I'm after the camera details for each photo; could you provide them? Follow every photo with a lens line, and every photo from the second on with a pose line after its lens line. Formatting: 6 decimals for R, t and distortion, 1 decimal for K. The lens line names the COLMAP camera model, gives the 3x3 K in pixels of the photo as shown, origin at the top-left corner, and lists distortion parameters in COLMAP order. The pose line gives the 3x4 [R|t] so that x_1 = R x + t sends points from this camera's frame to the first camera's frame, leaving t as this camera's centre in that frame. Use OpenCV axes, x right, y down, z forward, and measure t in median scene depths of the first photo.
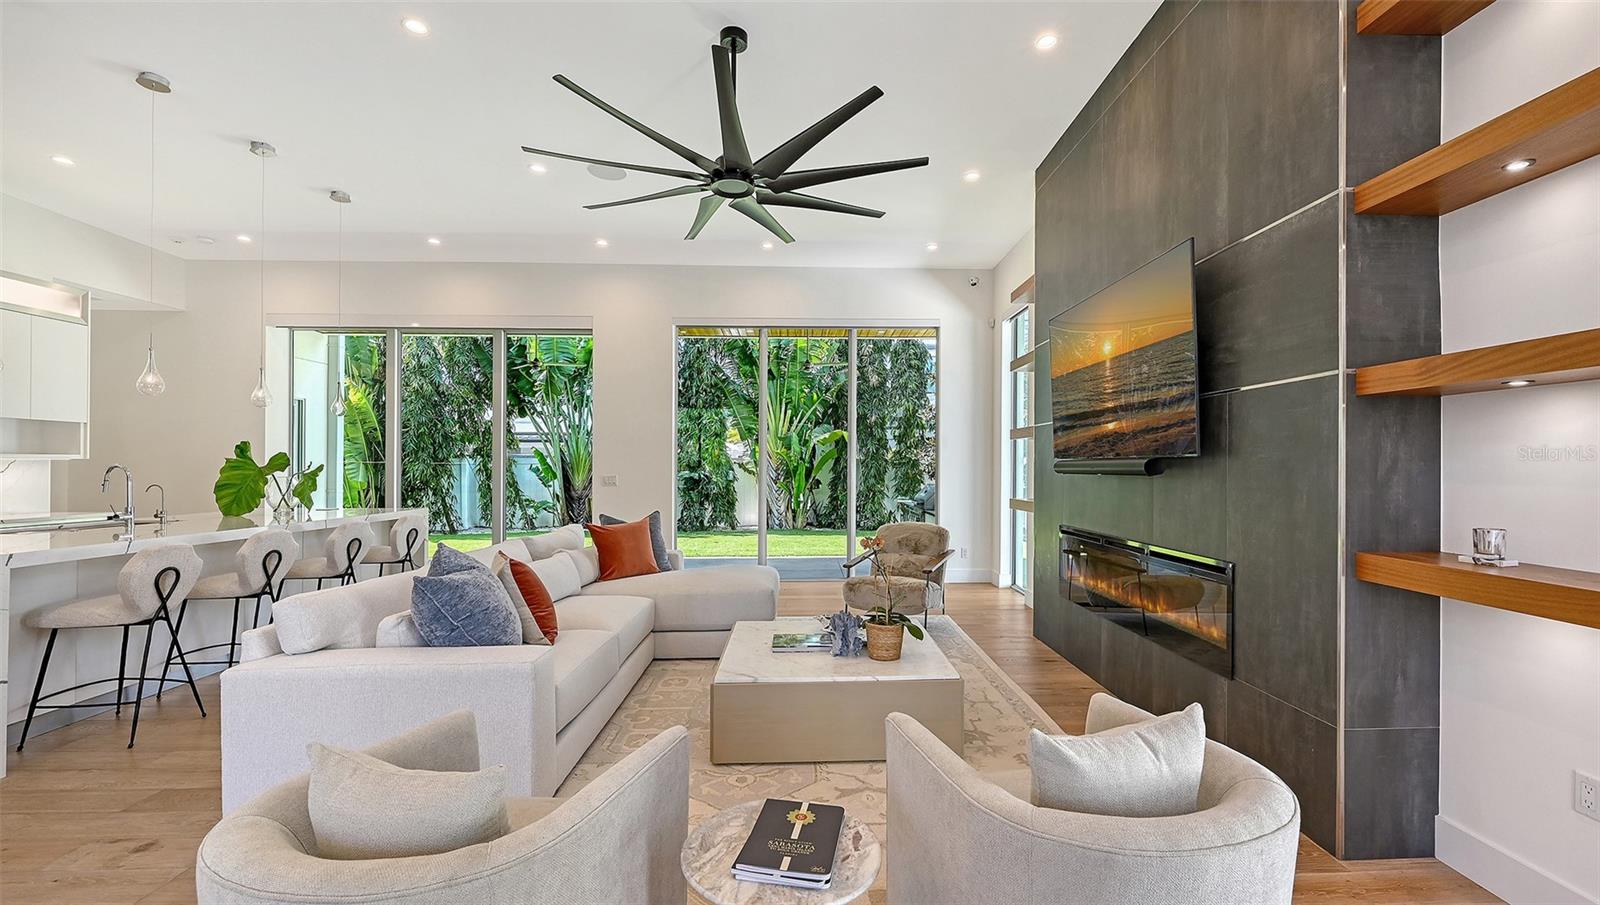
lens RADIAL K [[674.8, 0, 825.9], [0, 674.8, 462.8], [0, 0, 1]] dist [-0.004701, 0.000169]
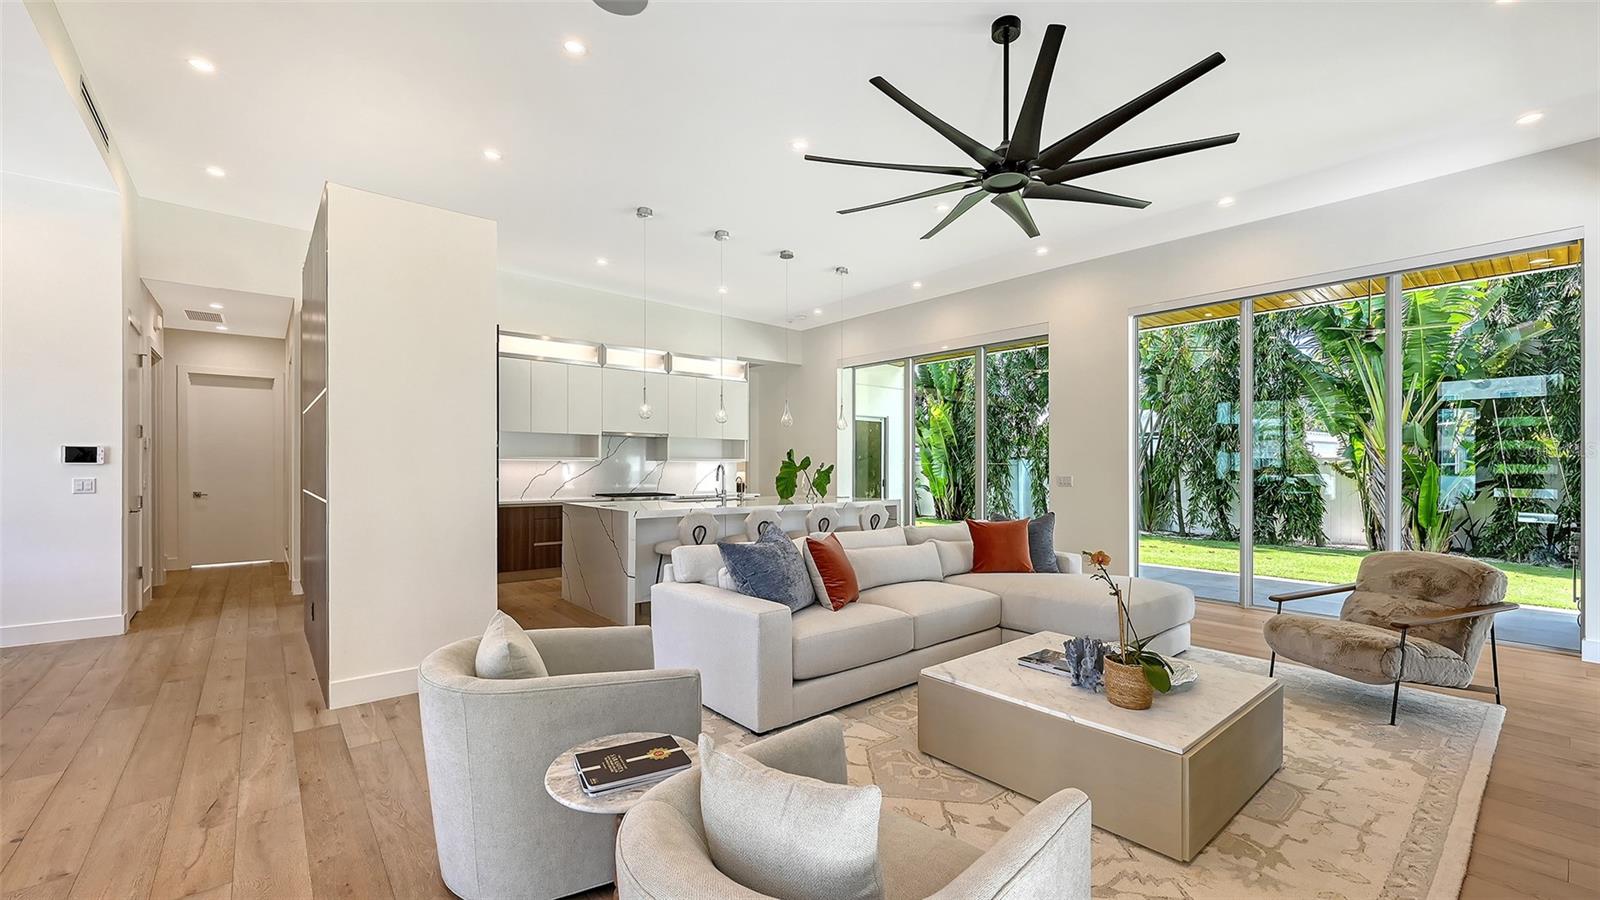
lens RADIAL K [[643.3, 0, 800.5], [0, 643.3, 459.8], [0, 0, 1]] dist [-0.003480, 0.001244]
pose [[0.610719, -0.005896, -0.791825, 0.291225], [0.000785, 0.999976, -0.006840, 0.001192], [0.791847, 0.003556, 0.610710, 0.138397]]
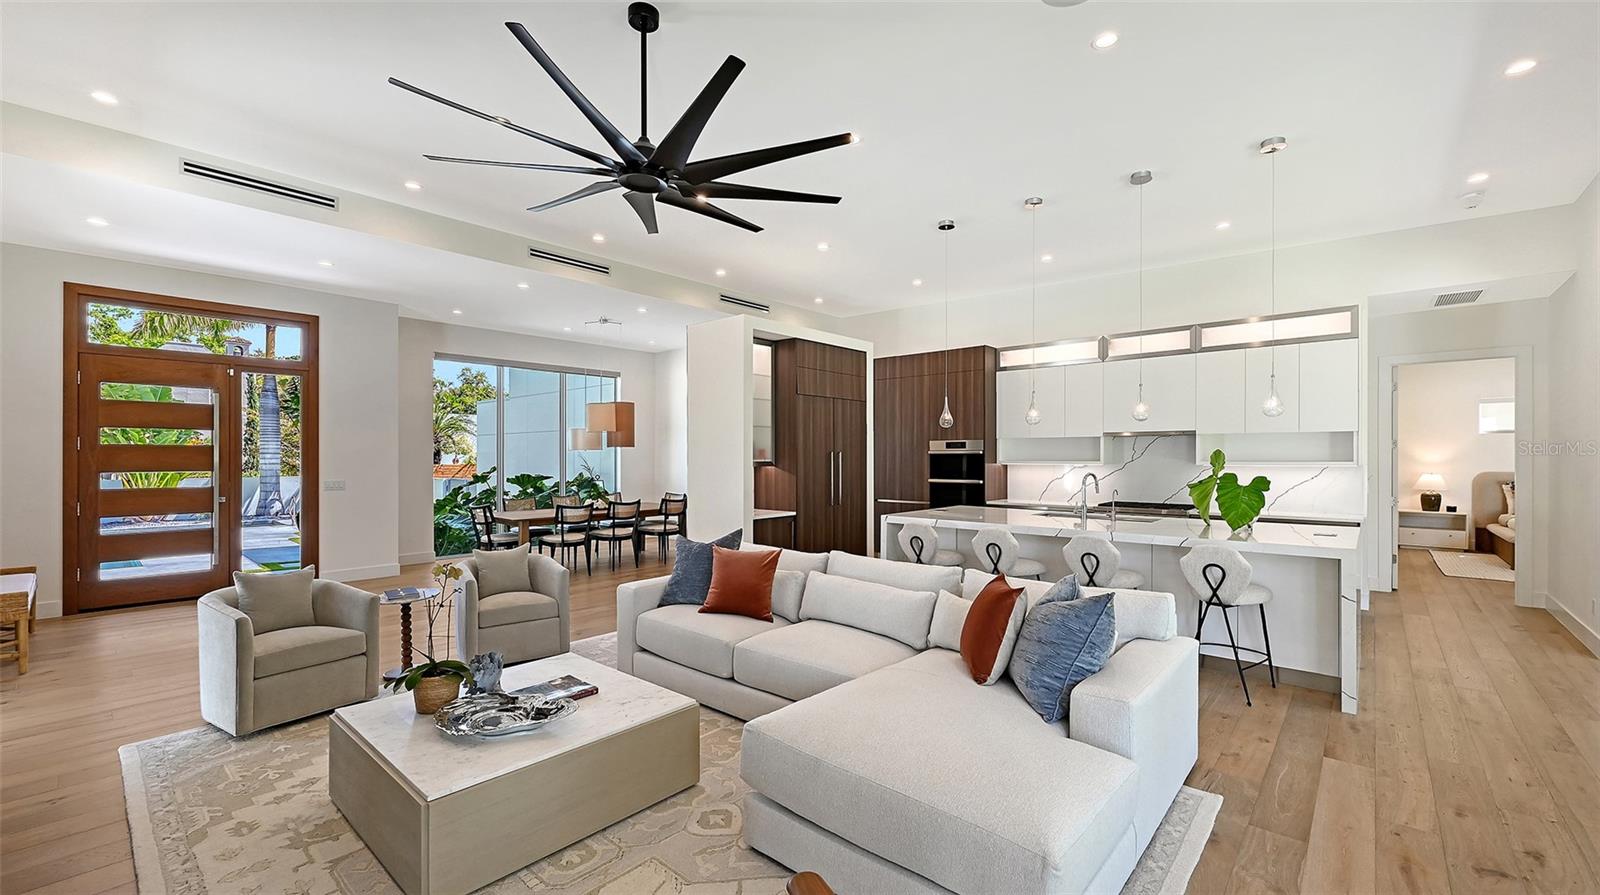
lens RADIAL K [[643.3, 0, 813.8], [0, 643.3, 455.4], [0, 0, 1]] dist [-0.003480, 0.001244]
pose [[-0.685379, -0.001898, -0.728184, 0.232276], [0.005471, 0.999955, -0.007757, -0.021392], [0.728166, -0.009300, -0.685338, 1.217622]]
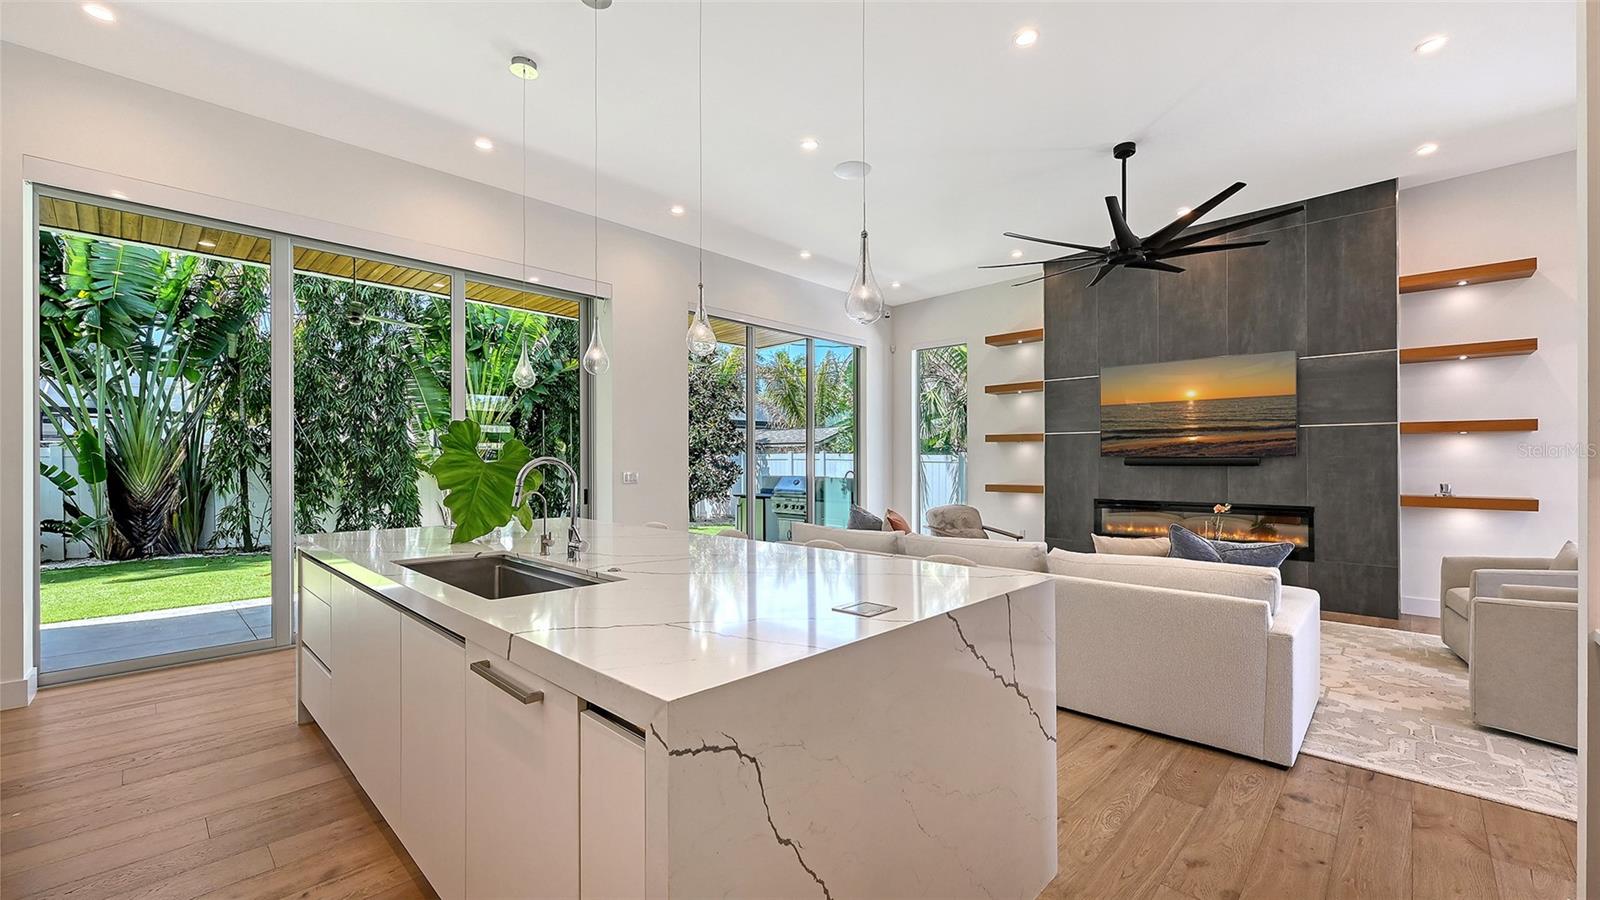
lens RADIAL K [[643.3, 0, 803.4], [0, 643.3, 463.6], [0, 0, 1]] dist [-0.003480, 0.001244]
pose [[0.717543, -0.002909, 0.696508, -1.057467], [-0.003502, 0.999964, 0.007783, 0.001410], [-0.696505, -0.008024, 0.717507, 0.355173]]
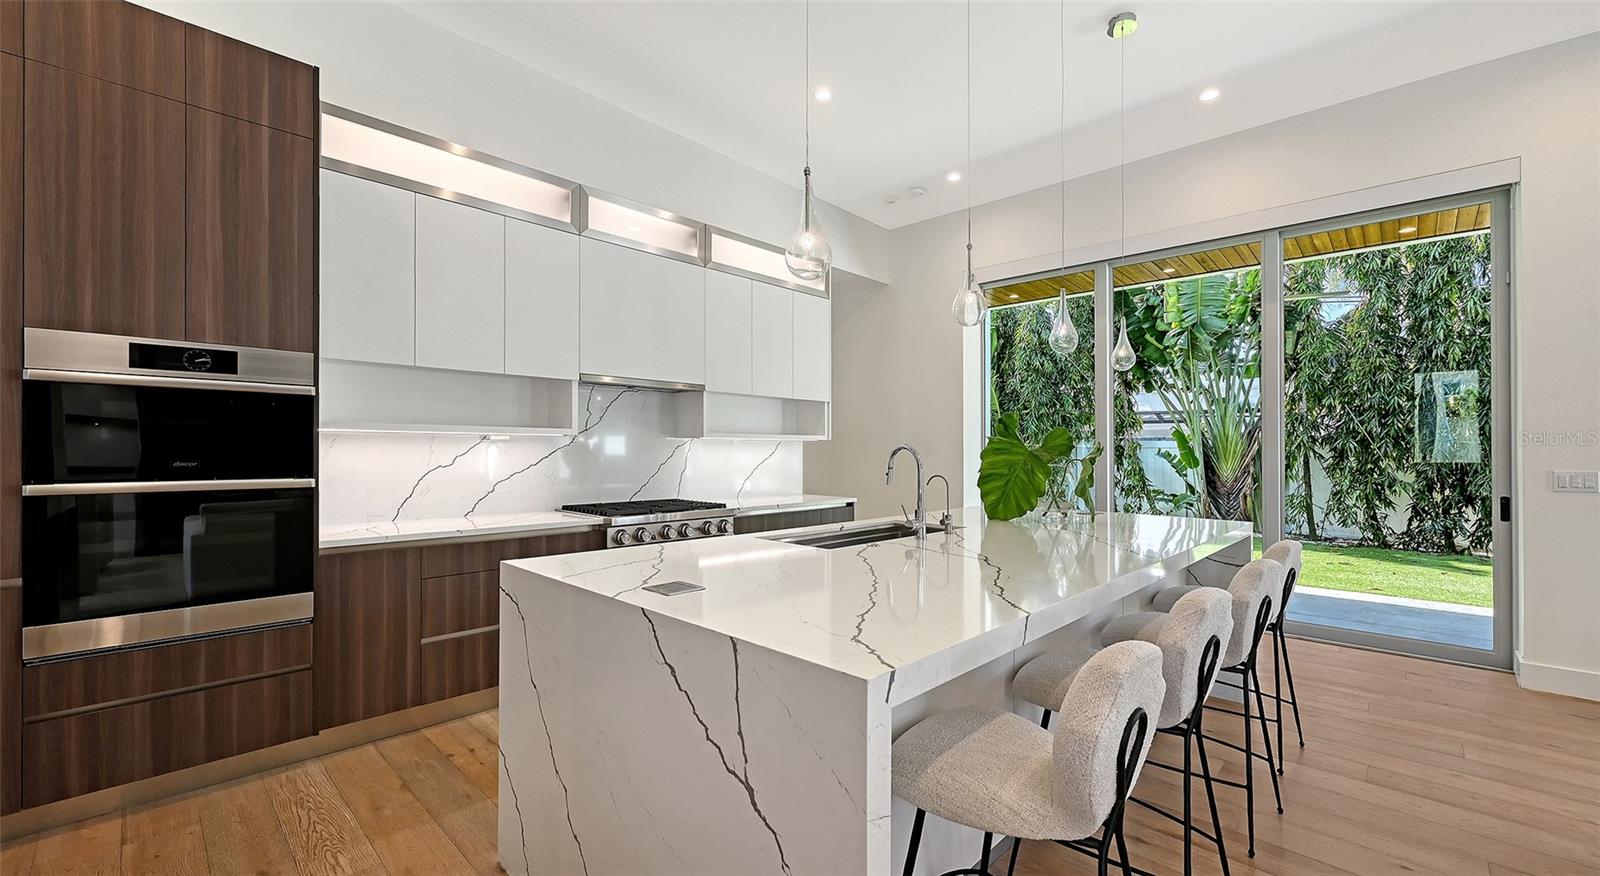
lens RADIAL K [[650.1, 0, 800.1], [0, 650.1, 441.4], [0, 0, 1]] dist [-0.000630, 0.000158]
pose [[0.698356, -0.002926, -0.715744, -0.538050], [-0.003202, 0.999969, -0.007212, 0.003118], [0.715743, 0.007328, 0.698325, 0.376703]]
